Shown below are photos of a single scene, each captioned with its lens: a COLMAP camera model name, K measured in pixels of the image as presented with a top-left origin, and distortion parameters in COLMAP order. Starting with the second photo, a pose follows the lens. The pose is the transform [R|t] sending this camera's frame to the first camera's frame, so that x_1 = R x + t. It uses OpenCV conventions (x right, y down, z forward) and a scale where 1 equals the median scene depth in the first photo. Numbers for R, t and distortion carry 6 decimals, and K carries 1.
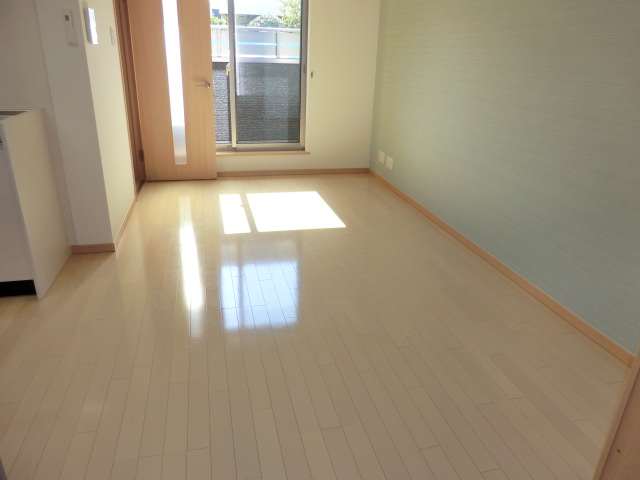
lens RADIAL K [[464.5, 0, 320.0], [0, 464.5, 240.0], [0, 0, 1]] dist [-0.125902, 0.155731]
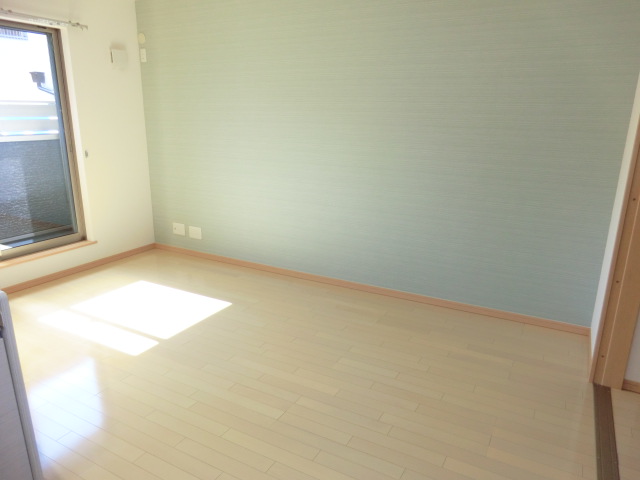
lens RADIAL K [[464.5, 0, 320.0], [0, 464.5, 240.0], [0, 0, 1]] dist [-0.125902, 0.155731]
pose [[0.680238, -0.219517, 0.699349, -0.349148], [0.286902, 0.957717, 0.021554, -0.092526], [-0.674510, 0.185983, 0.714456, 0.110378]]
